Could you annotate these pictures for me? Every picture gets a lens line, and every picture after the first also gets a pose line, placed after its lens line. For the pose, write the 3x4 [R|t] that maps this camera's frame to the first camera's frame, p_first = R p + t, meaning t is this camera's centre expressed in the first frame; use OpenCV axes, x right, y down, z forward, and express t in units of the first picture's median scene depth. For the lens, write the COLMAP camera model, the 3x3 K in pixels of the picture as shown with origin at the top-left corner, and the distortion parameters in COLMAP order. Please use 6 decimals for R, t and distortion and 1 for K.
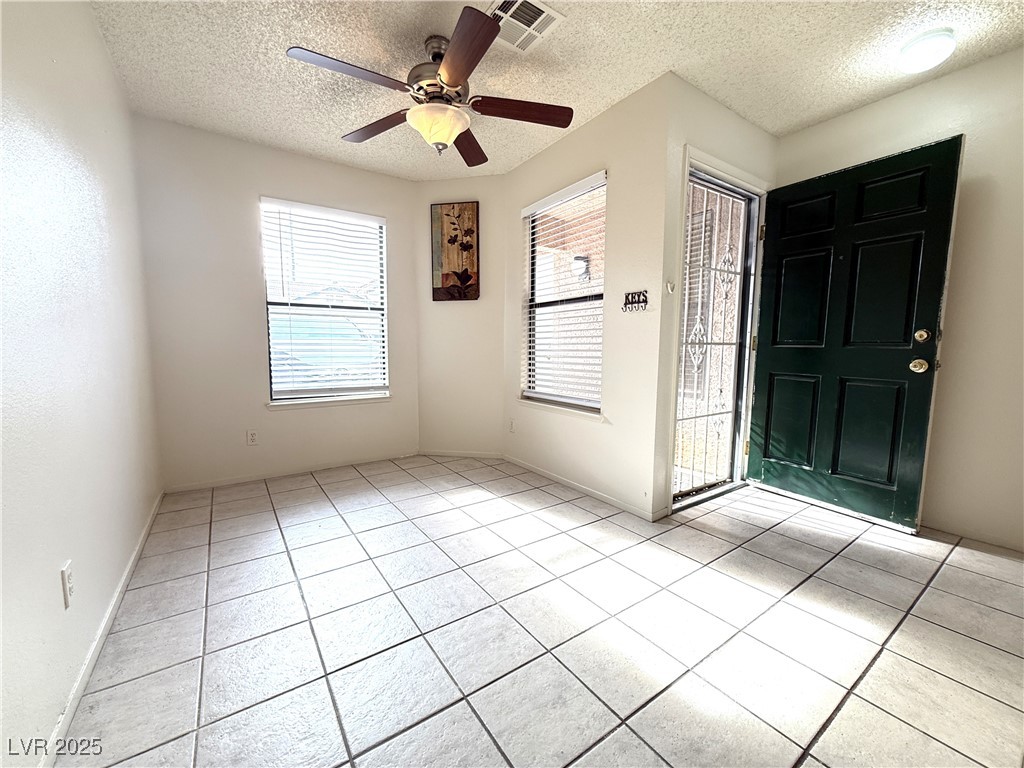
lens RADIAL K [[408.7, 0, 514.4], [0, 408.7, 386.7], [0, 0, 1]] dist [-0.000912, -0.000384]
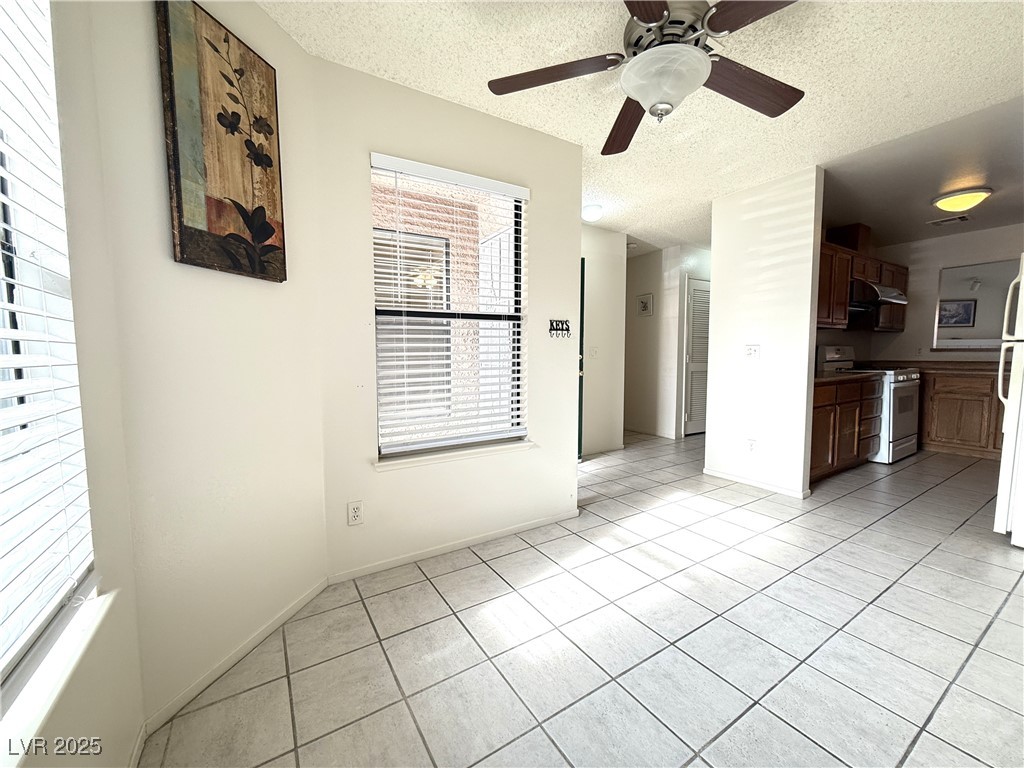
lens RADIAL K [[408.7, 0, 514.4], [0, 408.7, 386.7], [0, 0, 1]] dist [-0.000912, -0.000384]
pose [[0.048609, -0.083946, 0.995284, -0.755530], [0.107830, 0.991079, 0.078325, -0.141312], [-0.992980, 0.103514, 0.057227, 0.991086]]
